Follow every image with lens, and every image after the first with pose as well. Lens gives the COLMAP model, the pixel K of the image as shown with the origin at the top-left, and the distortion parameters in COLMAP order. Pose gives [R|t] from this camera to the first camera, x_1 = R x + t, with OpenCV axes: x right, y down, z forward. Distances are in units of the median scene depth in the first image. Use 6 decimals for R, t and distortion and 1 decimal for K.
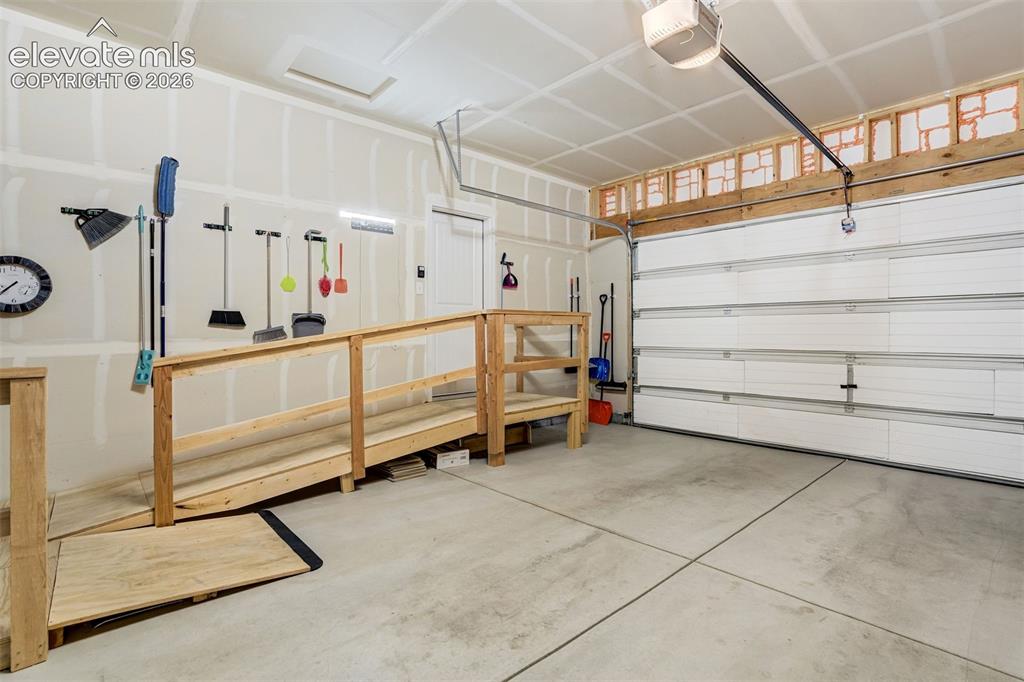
lens RADIAL K [[478.6, 0, 523.4], [0, 478.6, 341.0], [0, 0, 1]] dist [-0.049184, 0.021505]
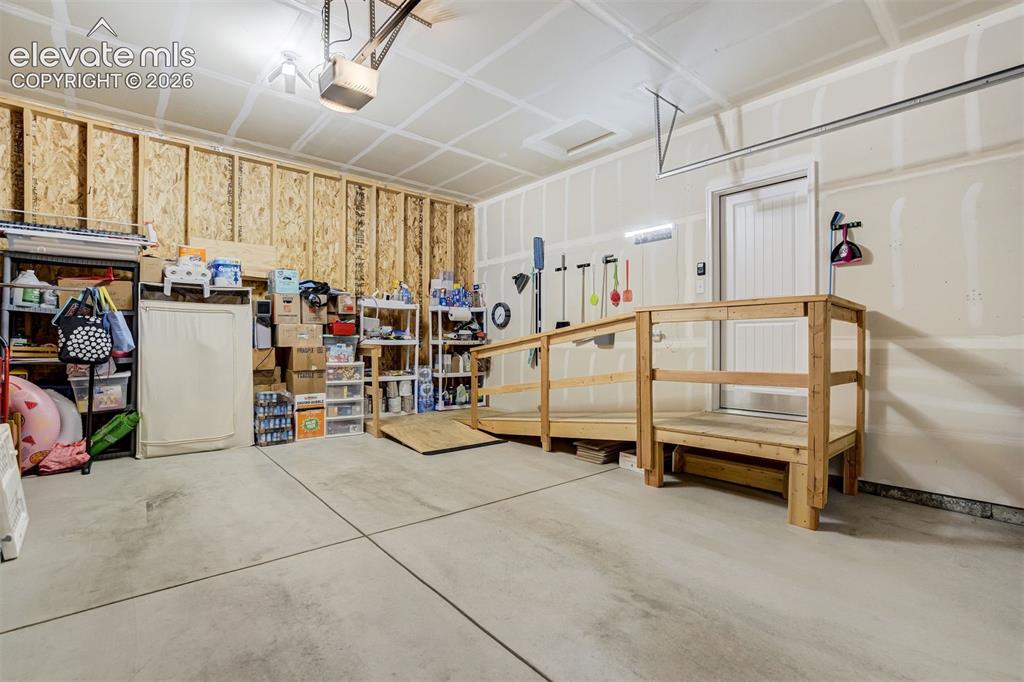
lens RADIAL K [[478.6, 0, 523.4], [0, 478.6, 341.0], [0, 0, 1]] dist [-0.049184, 0.021505]
pose [[-0.031936, 0.000644, -0.999490, 1.046200], [-0.018084, 0.999836, 0.001222, 0.000332], [0.999326, 0.018114, -0.031920, 1.002181]]
